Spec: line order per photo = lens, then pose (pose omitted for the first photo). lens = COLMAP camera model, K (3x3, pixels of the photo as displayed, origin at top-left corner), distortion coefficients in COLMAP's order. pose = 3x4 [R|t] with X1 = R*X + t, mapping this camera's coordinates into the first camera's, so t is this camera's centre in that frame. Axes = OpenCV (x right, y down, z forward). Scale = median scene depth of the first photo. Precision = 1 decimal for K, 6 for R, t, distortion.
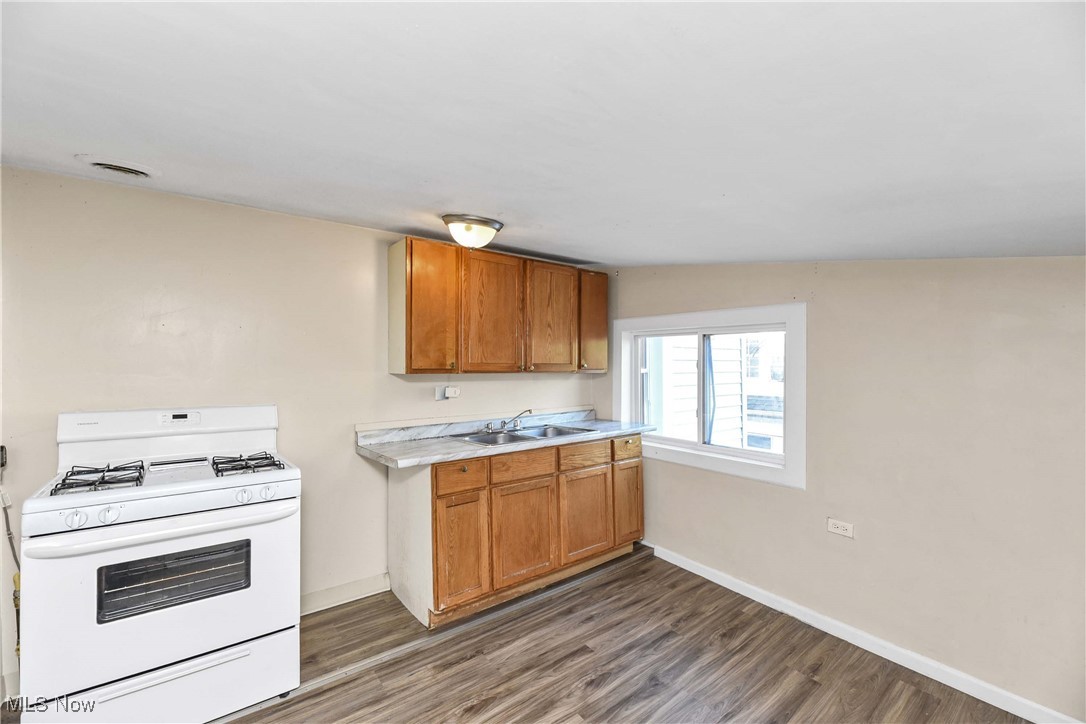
lens RADIAL K [[447.9, 0, 536.9], [0, 447.9, 363.0], [0, 0, 1]] dist [0.007842, -0.002199]
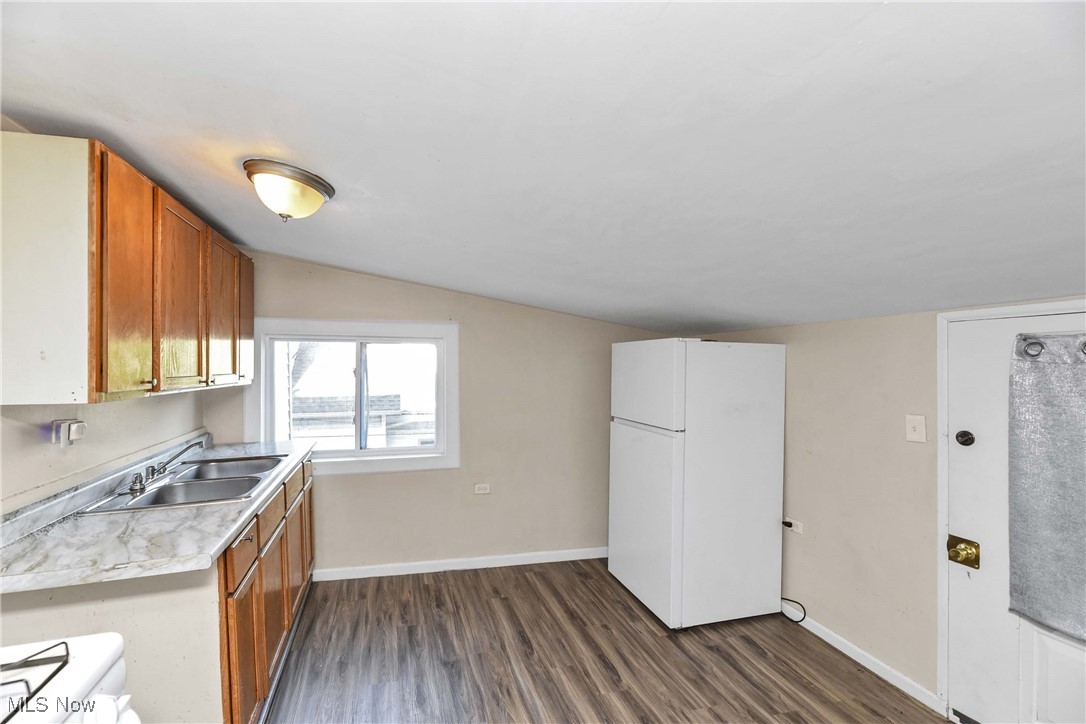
lens RADIAL K [[447.9, 0, 536.4], [0, 447.9, 365.1], [0, 0, 1]] dist [0.007842, -0.002199]
pose [[0.397745, -0.002643, 0.917492, -0.506867], [-0.003260, 0.999985, 0.004294, -0.021682], [-0.917490, -0.004699, 0.397730, 0.285945]]
